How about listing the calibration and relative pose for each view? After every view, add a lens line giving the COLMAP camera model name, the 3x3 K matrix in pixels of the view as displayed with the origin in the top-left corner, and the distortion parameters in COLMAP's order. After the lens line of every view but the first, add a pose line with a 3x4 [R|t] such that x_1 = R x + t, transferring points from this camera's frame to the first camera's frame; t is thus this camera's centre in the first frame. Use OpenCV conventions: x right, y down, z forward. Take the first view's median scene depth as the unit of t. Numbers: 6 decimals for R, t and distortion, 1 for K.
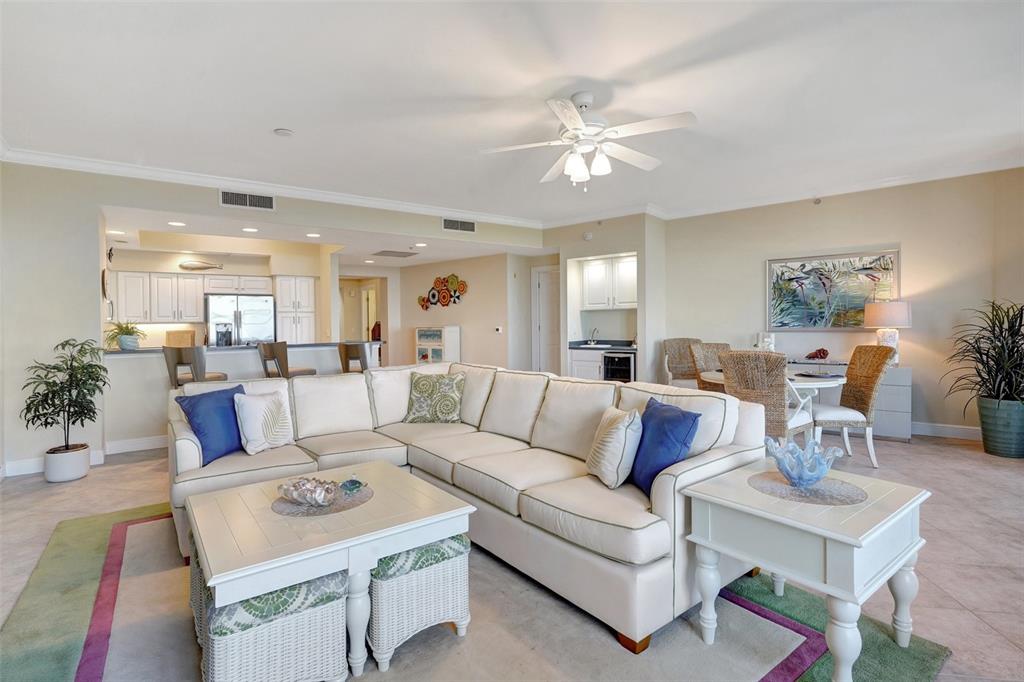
lens RADIAL K [[482.3, 0, 498.2], [0, 482.3, 324.5], [0, 0, 1]] dist [-0.000215, -0.000256]
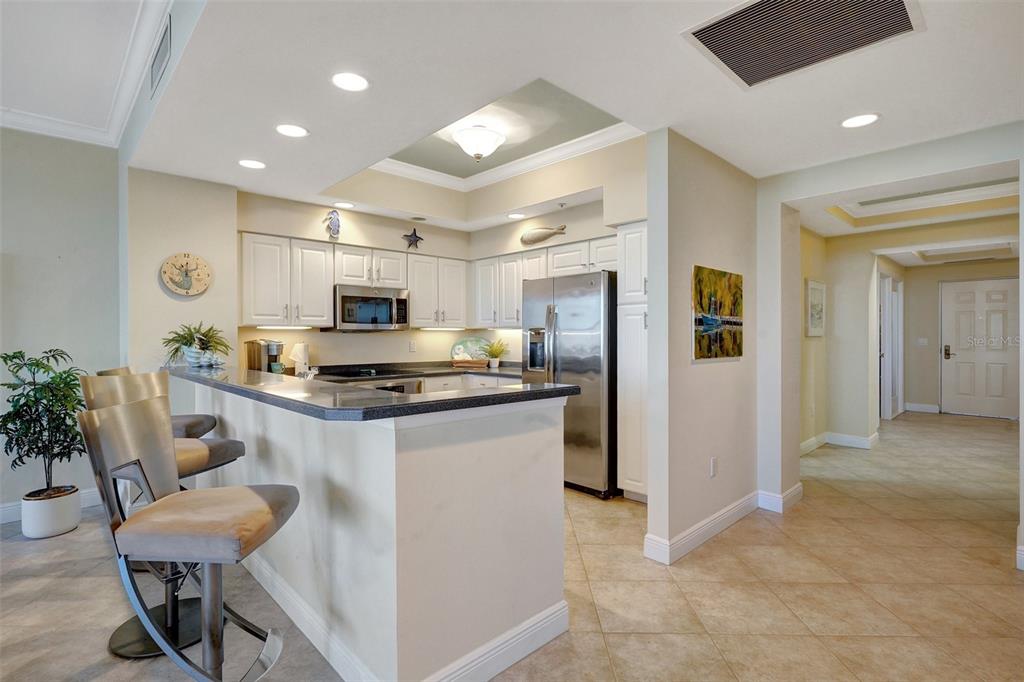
lens RADIAL K [[493.3, 0, 509.9], [0, 493.3, 336.4], [0, 0, 1]] dist [-0.000193, -0.000003]
pose [[0.151242, 0.020620, -0.988282, 0.002971], [-0.001240, 0.999786, 0.020671, -0.004598], [0.988496, -0.001901, 0.151235, 0.908683]]
